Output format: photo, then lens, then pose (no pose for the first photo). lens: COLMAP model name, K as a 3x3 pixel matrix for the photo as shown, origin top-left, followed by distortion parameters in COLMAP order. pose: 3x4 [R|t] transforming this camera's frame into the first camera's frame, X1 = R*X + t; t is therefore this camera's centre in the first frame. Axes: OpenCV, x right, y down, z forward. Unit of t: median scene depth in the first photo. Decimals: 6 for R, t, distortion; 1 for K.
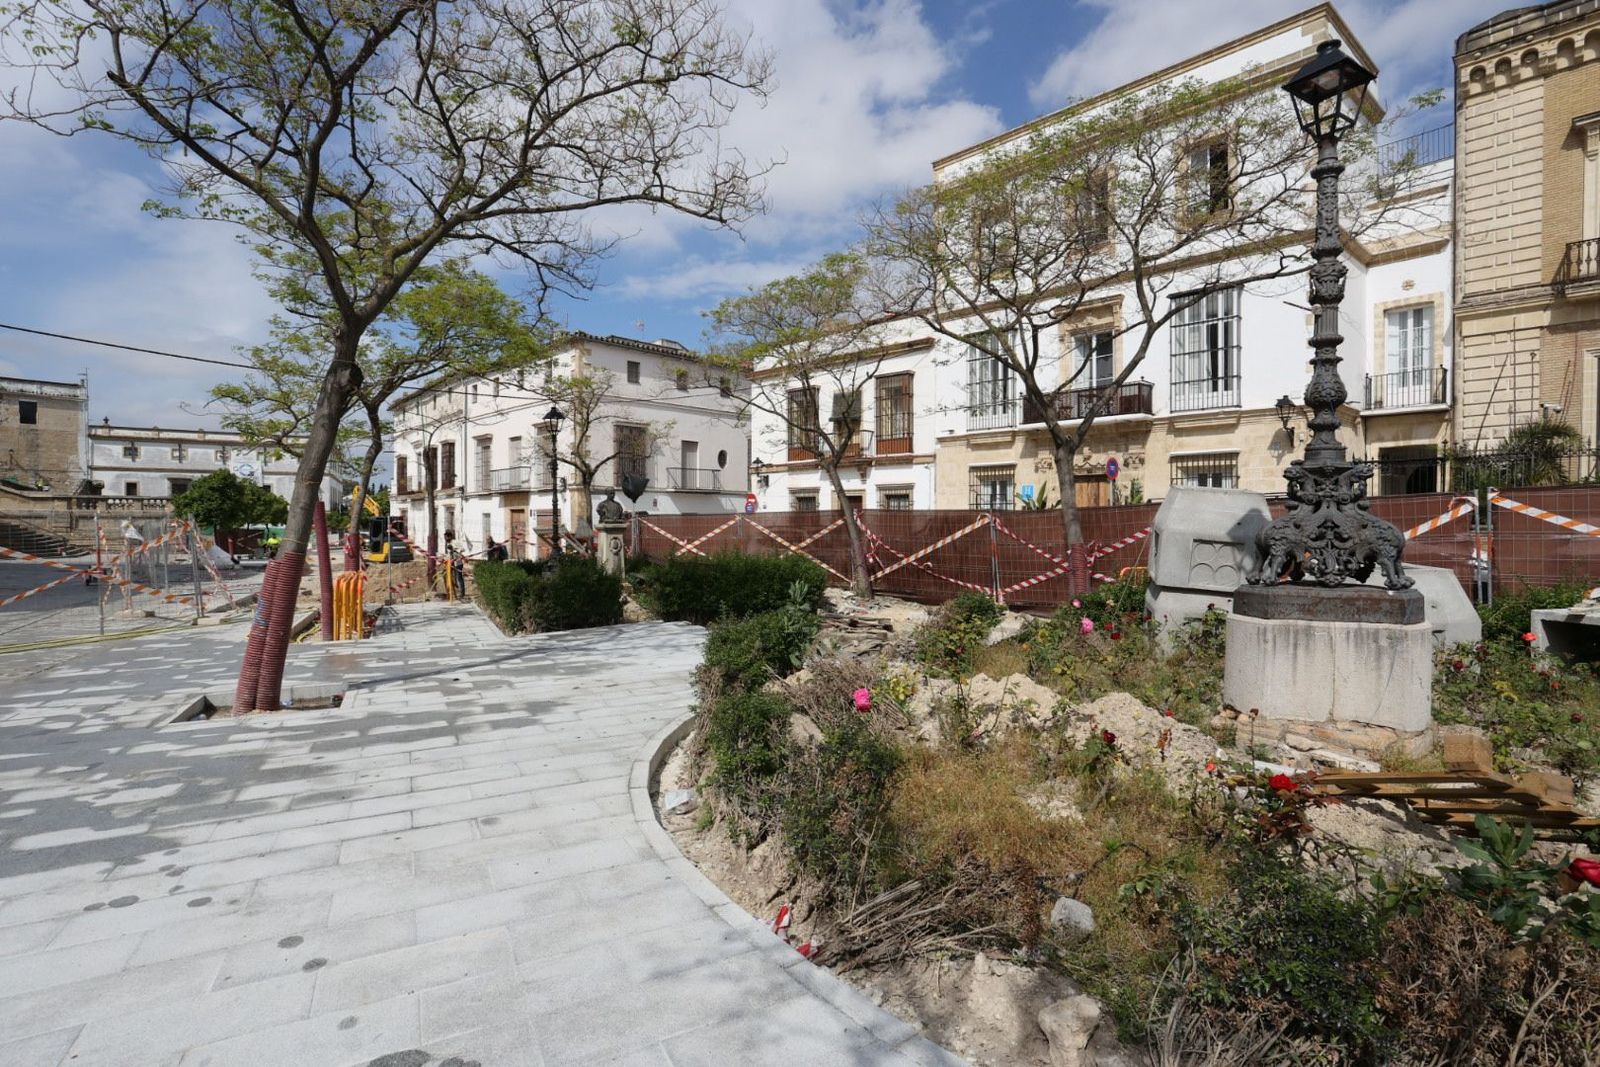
lens RADIAL K [[800.9, 0, 800.8], [0, 800.9, 538.2], [0, 0, 1]] dist [-0.050542, 0.026539]
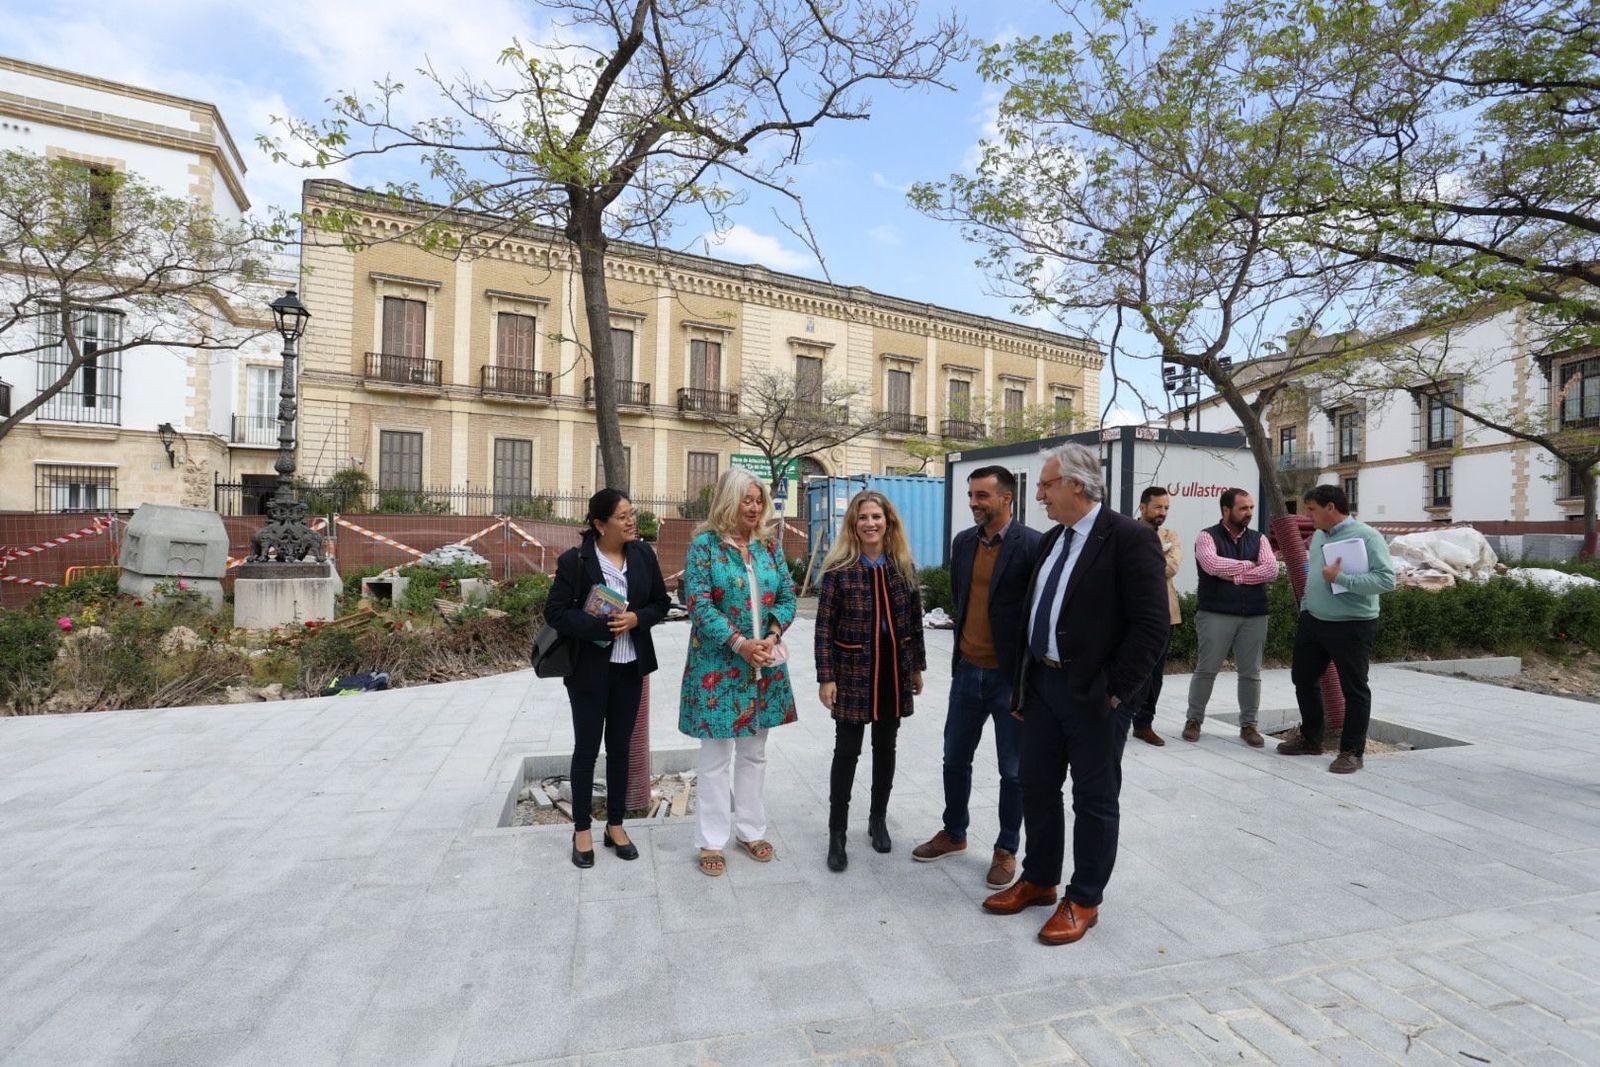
lens RADIAL K [[800.9, 0, 800.8], [0, 800.9, 538.2], [0, 0, 1]] dist [-0.050542, 0.026539]
pose [[0.273851, 0.013887, 0.961672, -0.260764], [0.001685, 0.999887, -0.014919, 0.008919], [-0.961771, 0.005706, 0.273796, -0.233943]]
